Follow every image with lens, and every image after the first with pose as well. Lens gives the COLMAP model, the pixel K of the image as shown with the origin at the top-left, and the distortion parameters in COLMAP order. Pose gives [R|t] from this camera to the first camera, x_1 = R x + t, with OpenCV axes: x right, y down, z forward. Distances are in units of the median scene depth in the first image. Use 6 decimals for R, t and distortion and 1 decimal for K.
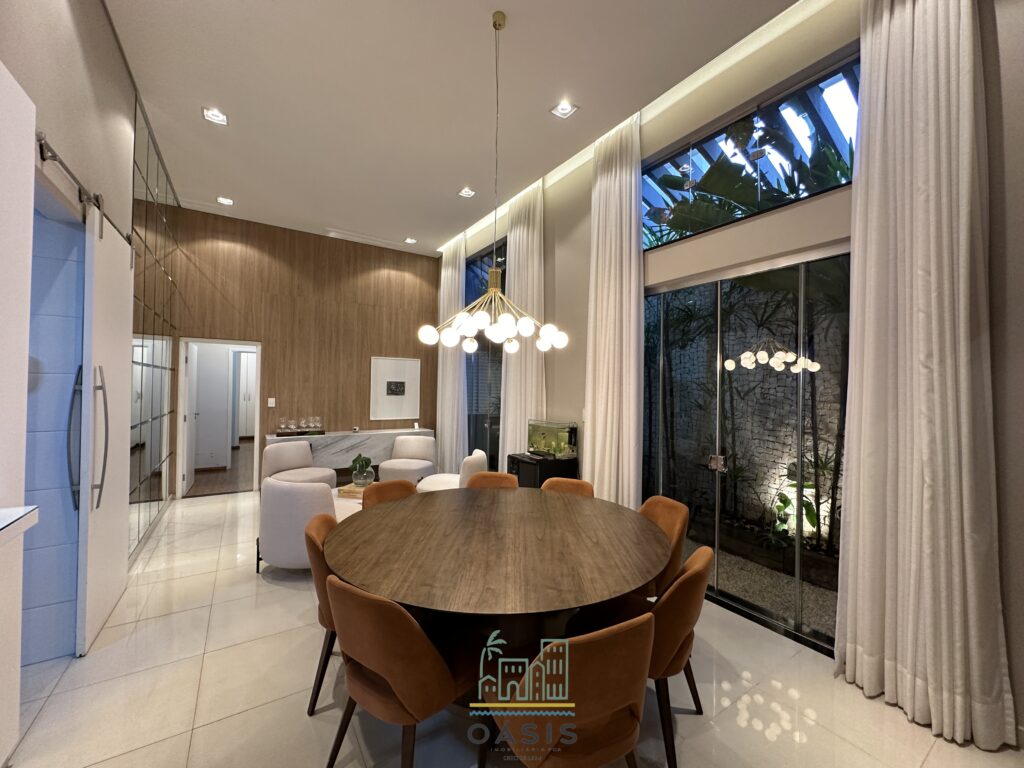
lens RADIAL K [[408.7, 0, 512.6], [0, 408.7, 383.2], [0, 0, 1]] dist [-0.005283, 0.001225]
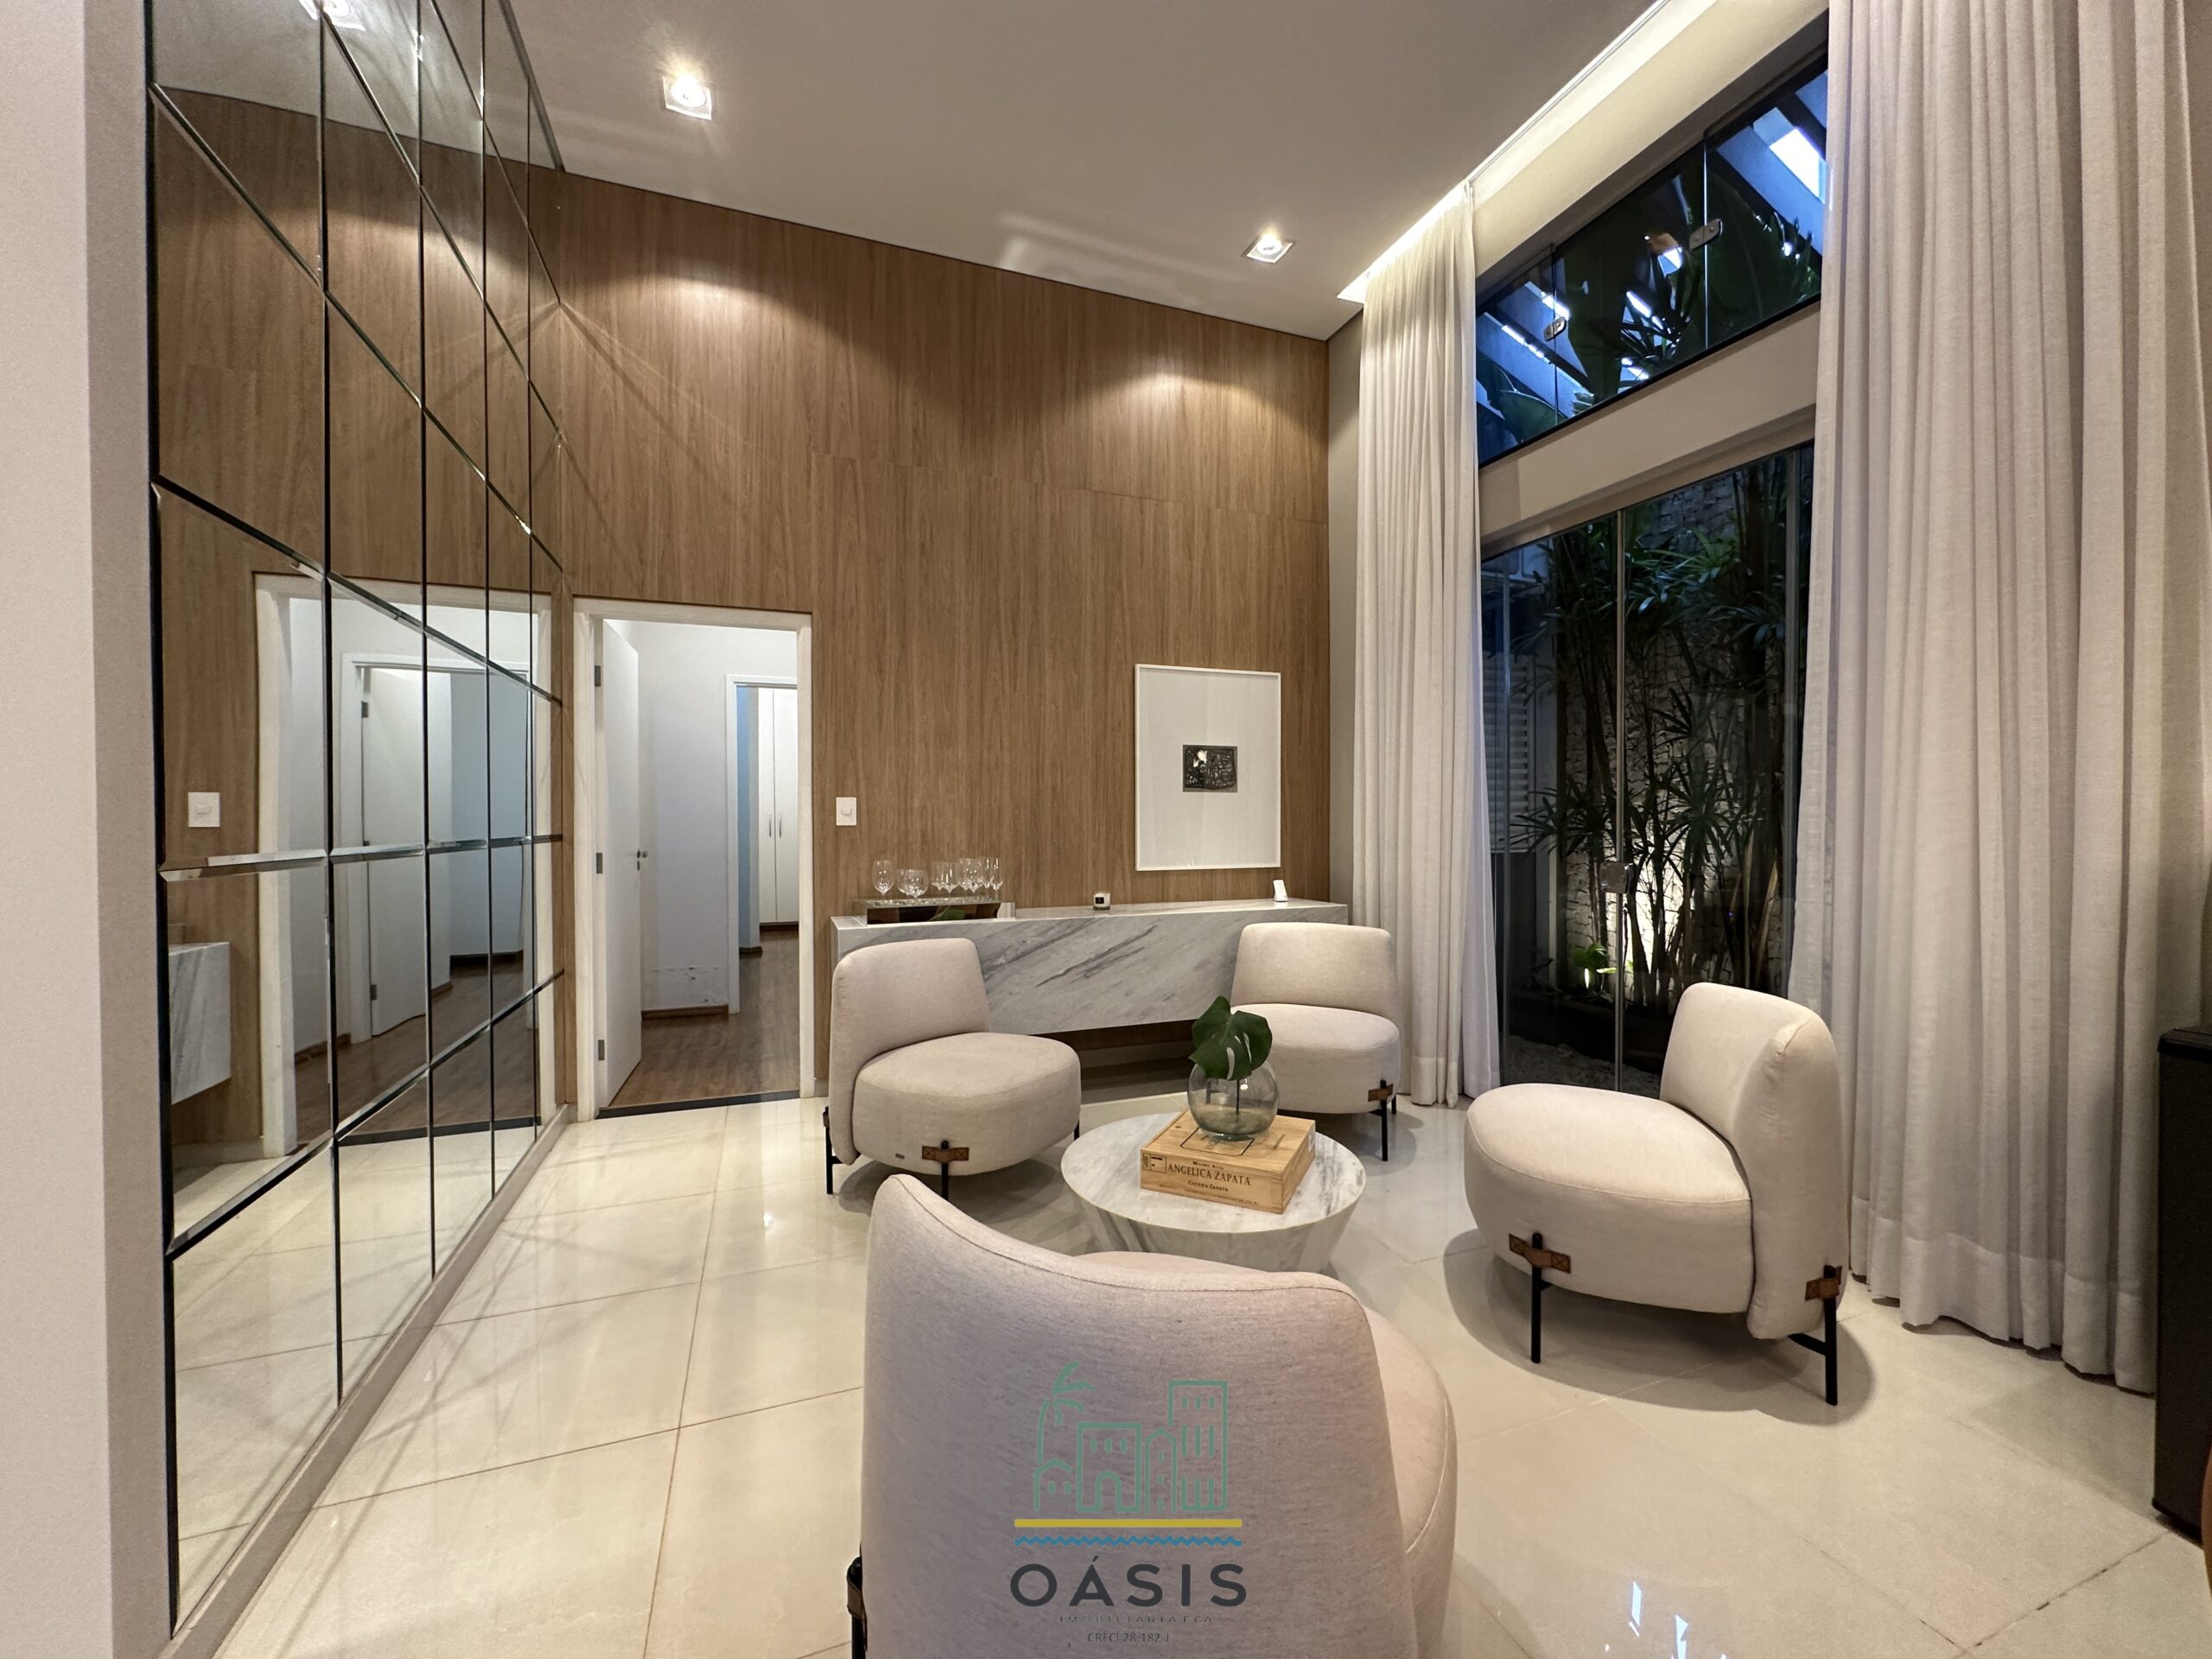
lens RADIAL K [[882.9, 0, 1107.3], [0, 882.9, 827.9], [0, 0, 1]] dist [-0.005283, 0.001225]
pose [[0.976258, -0.016565, -0.215975, -0.245078], [0.020247, 0.999685, 0.014846, 0.051199], [0.215661, -0.018866, 0.976286, 0.376839]]
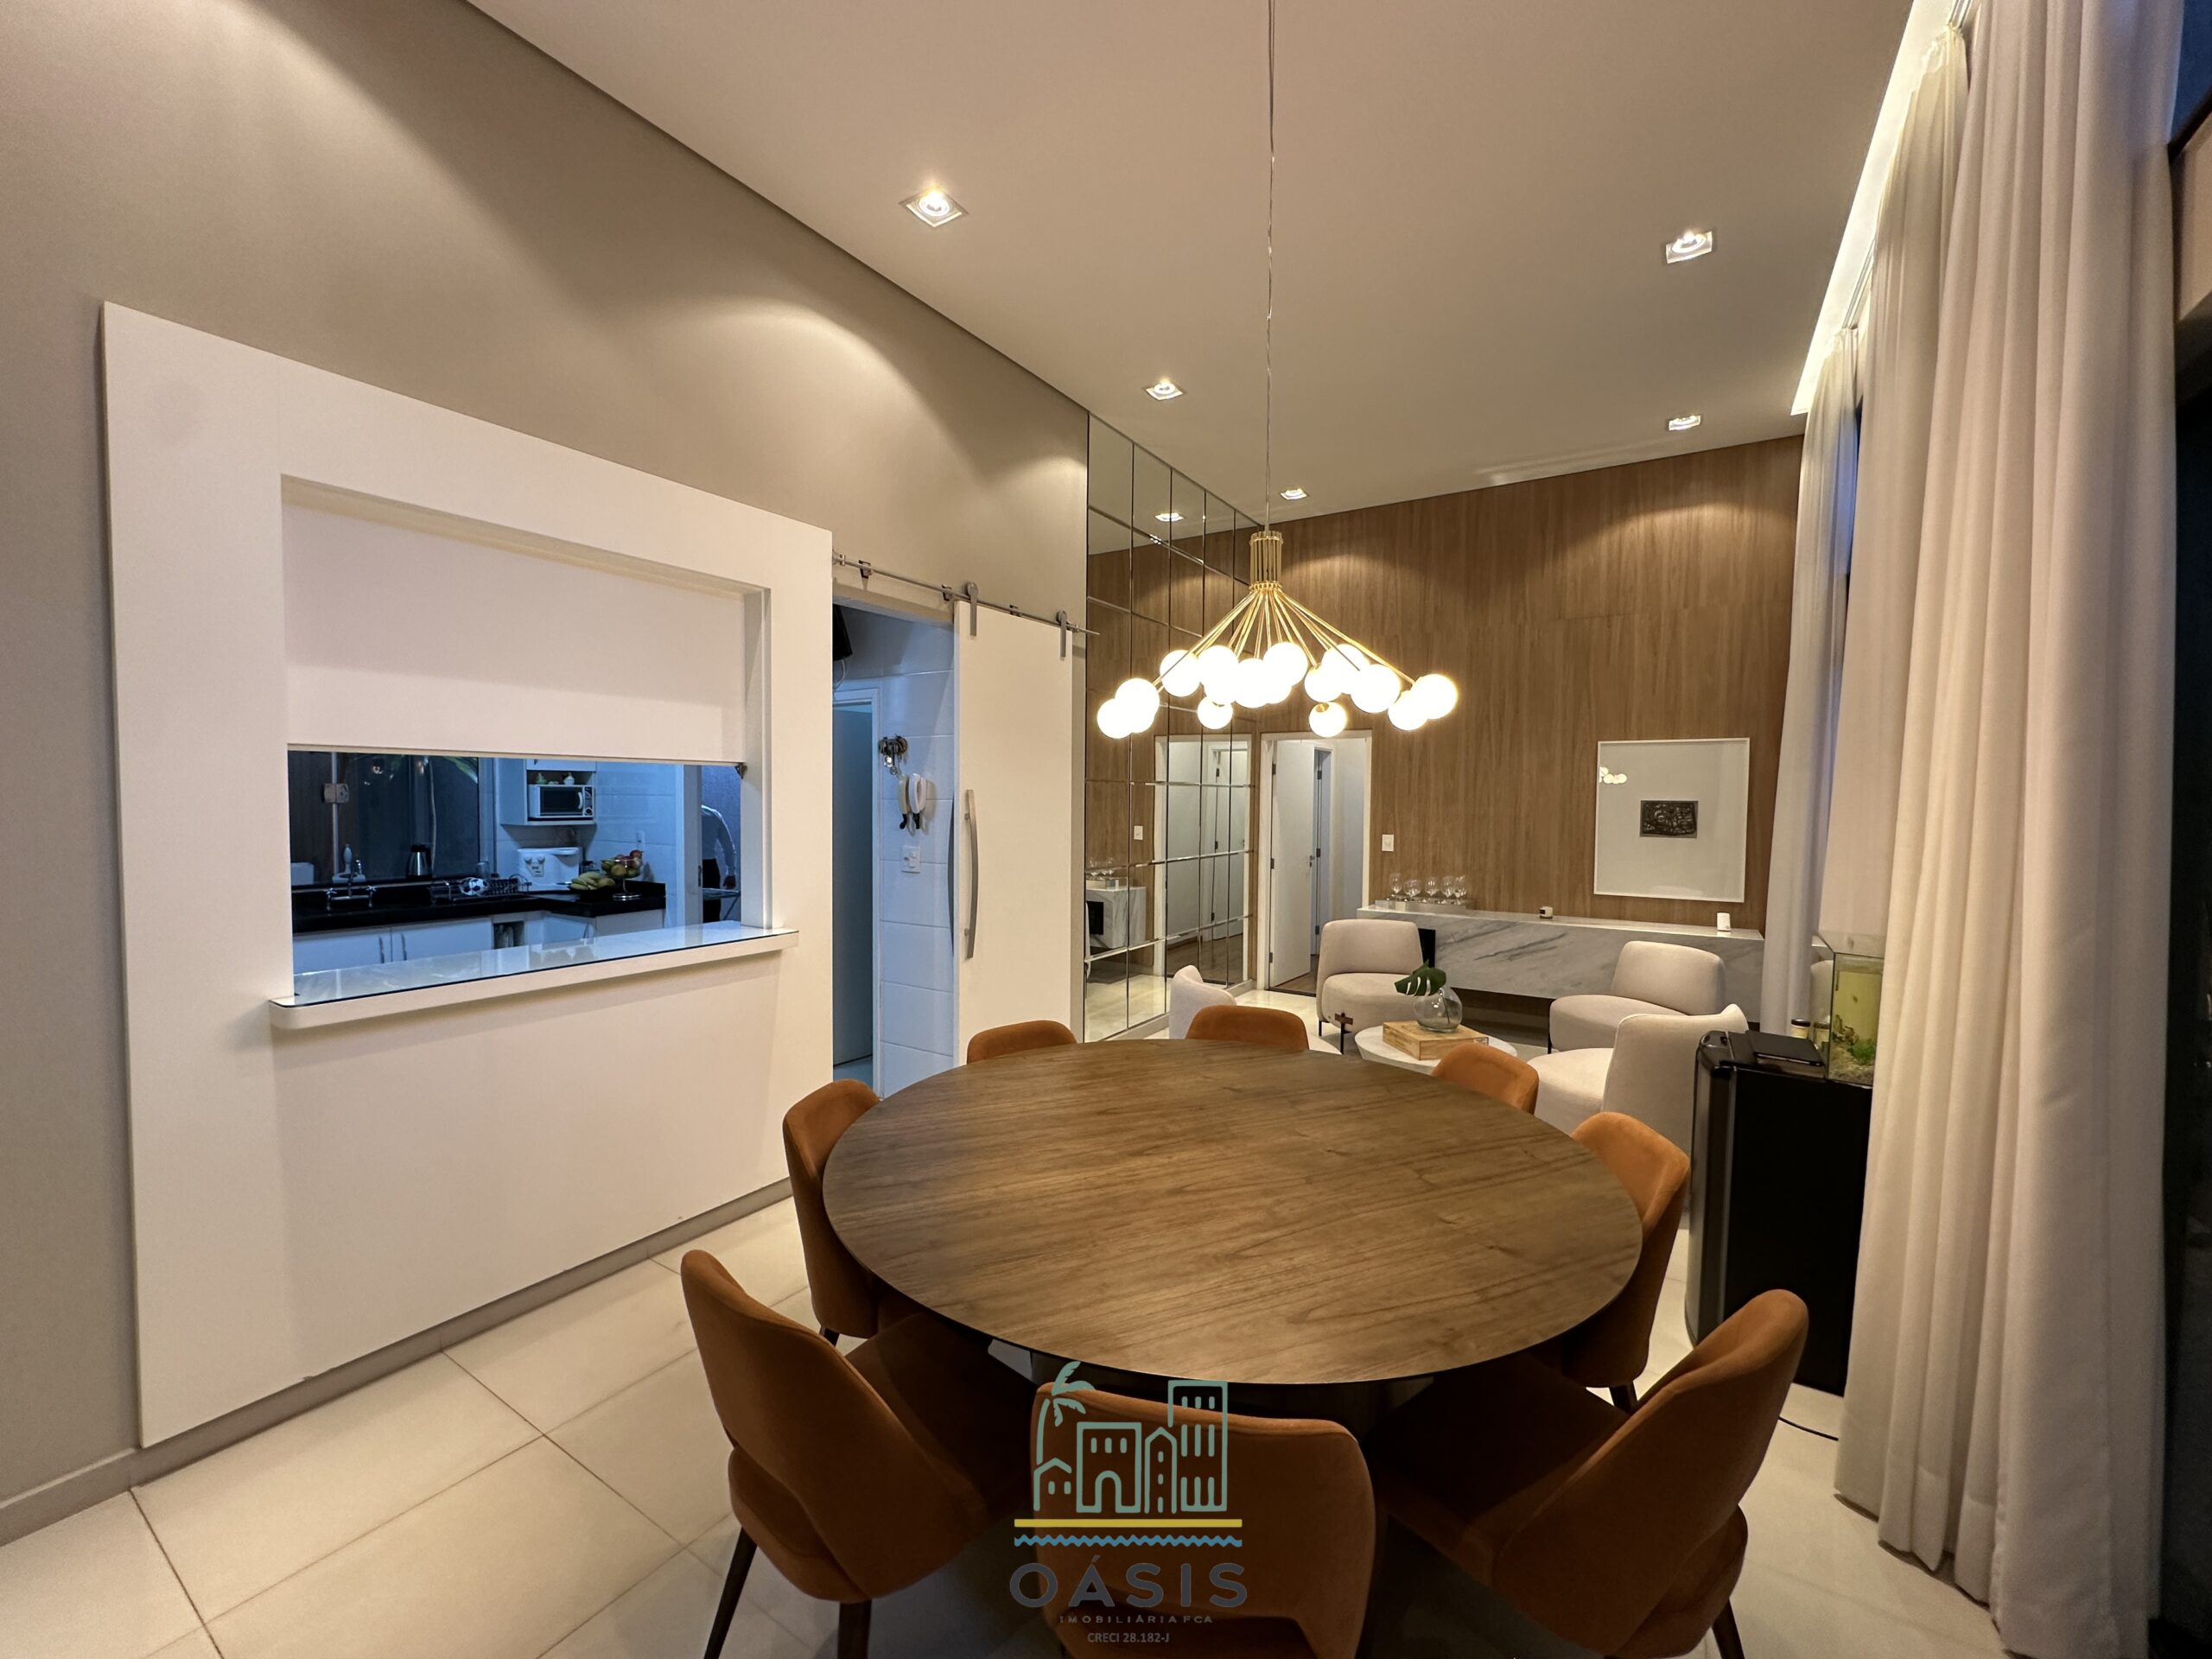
lens RADIAL K [[882.9, 0, 1107.3], [0, 882.9, 827.9], [0, 0, 1]] dist [-0.005283, 0.001225]
pose [[0.406743, 0.020302, -0.913317, 0.290219], [0.005021, 0.999688, 0.024458, -0.002136], [0.913529, -0.014534, 0.406514, 0.198072]]
